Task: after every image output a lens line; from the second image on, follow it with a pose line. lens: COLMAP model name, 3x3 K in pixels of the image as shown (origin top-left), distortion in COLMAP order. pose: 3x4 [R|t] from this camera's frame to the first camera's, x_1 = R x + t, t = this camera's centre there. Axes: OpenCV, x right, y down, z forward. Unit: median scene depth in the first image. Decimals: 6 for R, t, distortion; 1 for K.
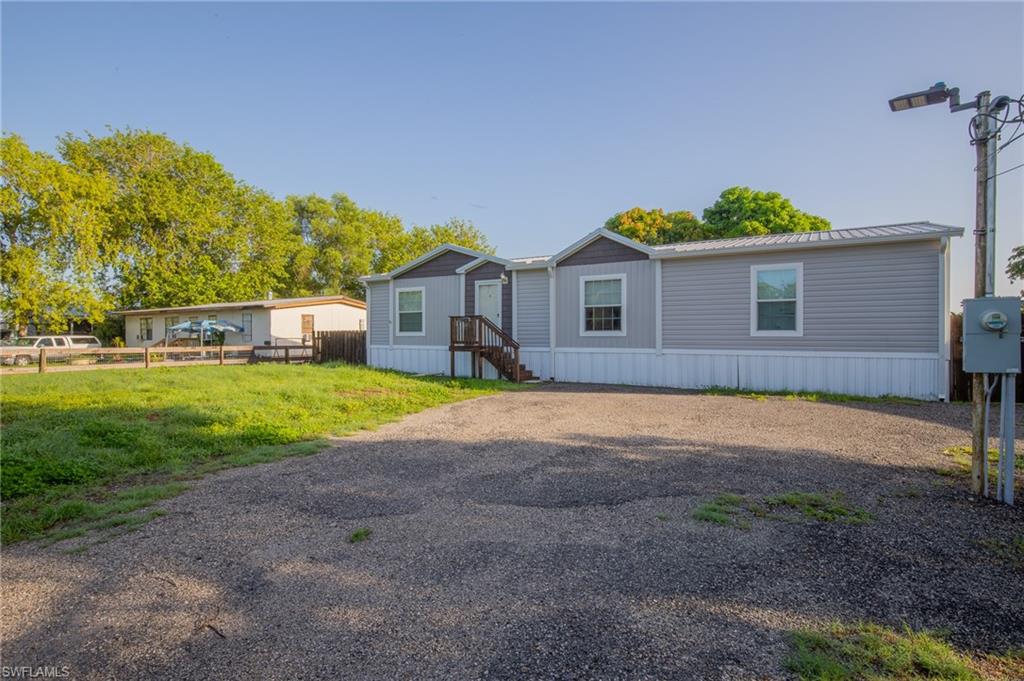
lens RADIAL K [[531.1, 0, 515.7], [0, 531.1, 343.2], [0, 0, 1]] dist [-0.030938, 0.000318]
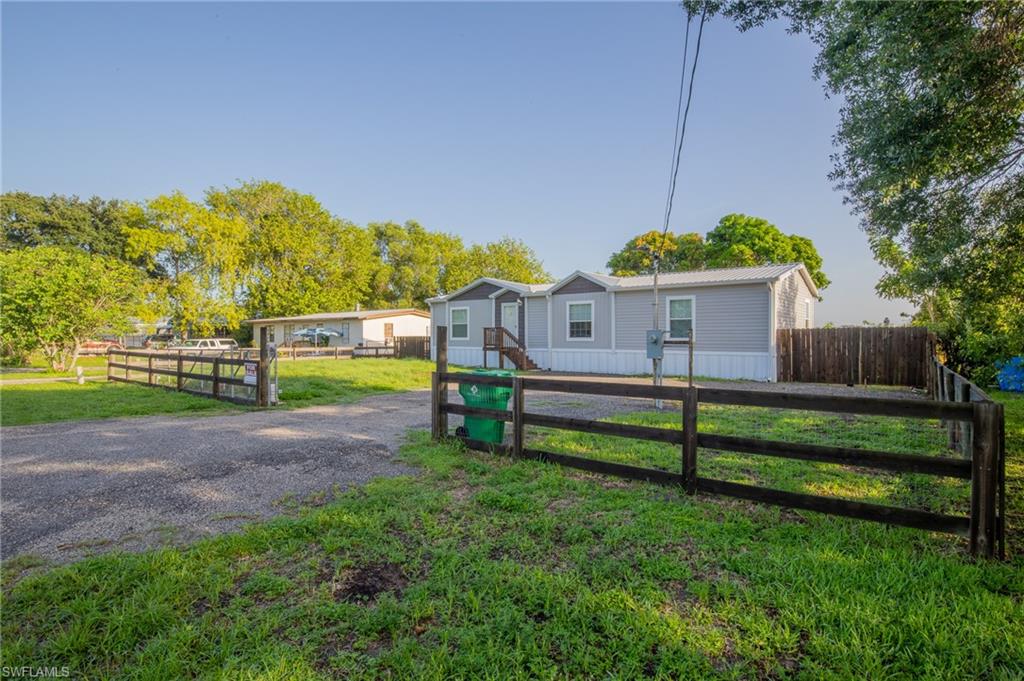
lens RADIAL K [[531.1, 0, 512.3], [0, 531.1, 337.9], [0, 0, 1]] dist [-0.030938, 0.000318]
pose [[0.991627, -0.000485, -0.129132, 0.091502], [-0.000939, 0.999939, -0.010968, -0.002871], [0.129129, 0.010998, 0.991567, -0.294028]]
